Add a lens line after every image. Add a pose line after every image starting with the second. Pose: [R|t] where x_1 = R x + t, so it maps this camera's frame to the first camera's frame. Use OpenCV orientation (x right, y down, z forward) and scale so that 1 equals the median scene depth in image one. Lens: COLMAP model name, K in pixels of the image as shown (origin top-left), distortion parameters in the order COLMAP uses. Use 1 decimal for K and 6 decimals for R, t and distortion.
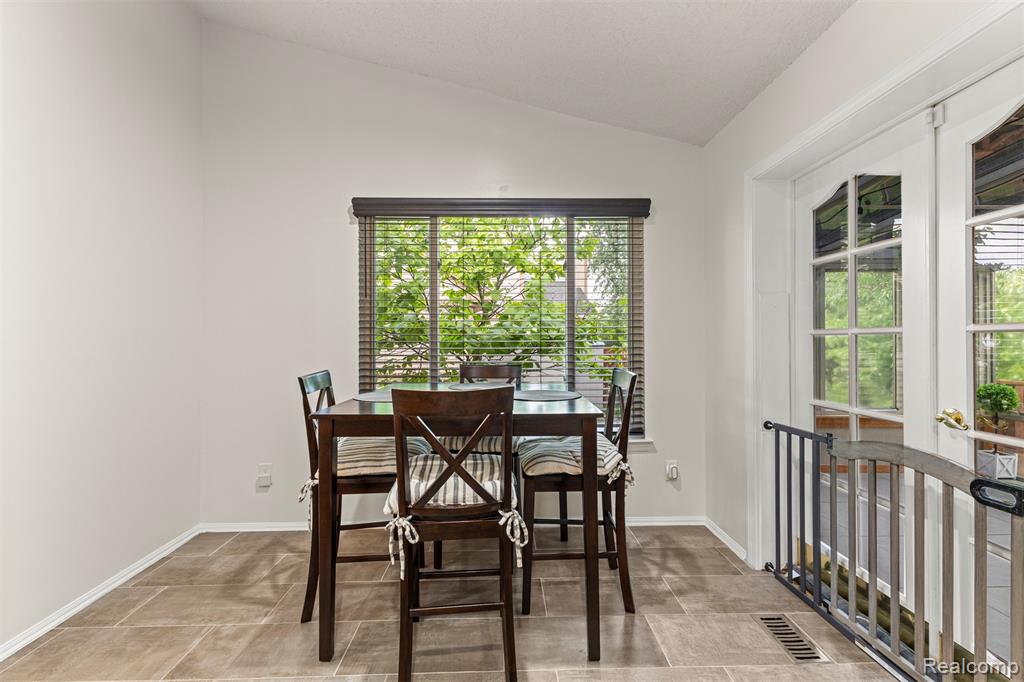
lens RADIAL K [[442.3, 0, 507.2], [0, 442.3, 340.5], [0, 0, 1]] dist [0.010180, -0.002248]
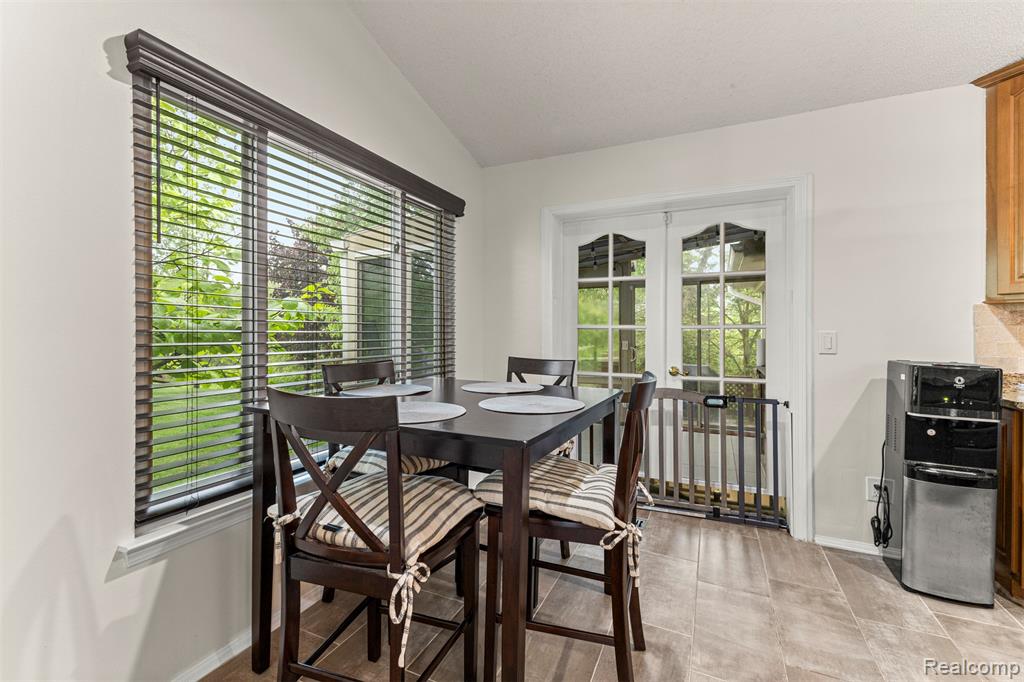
lens RADIAL K [[442.3, 0, 516.0], [0, 442.3, 332.8], [0, 0, 1]] dist [0.010180, -0.002248]
pose [[0.431182, 0.002719, 0.902261, -0.865259], [-0.003902, 0.999992, -0.001149, 0.006087], [-0.902256, -0.003025, 0.431190, 0.607711]]
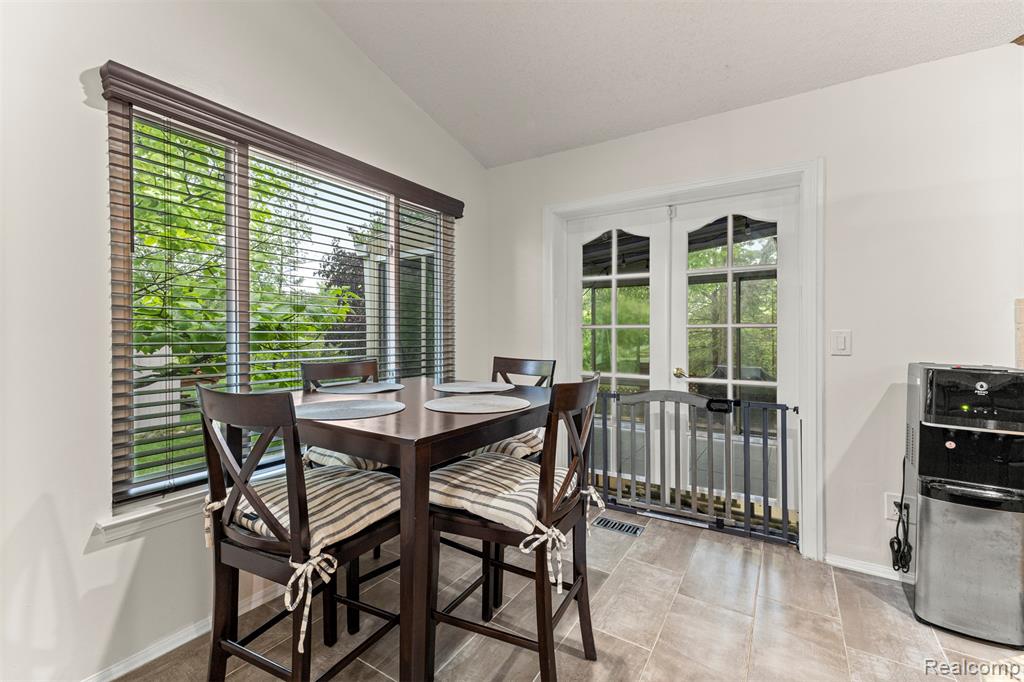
lens RADIAL K [[442.3, 0, 514.5], [0, 442.3, 335.8], [0, 0, 1]] dist [0.010180, -0.002248]
pose [[0.546573, -0.003429, 0.837405, -0.759792], [-0.001675, 0.999985, 0.005188, 0.006717], [-0.837410, -0.004239, 0.546559, 0.429211]]
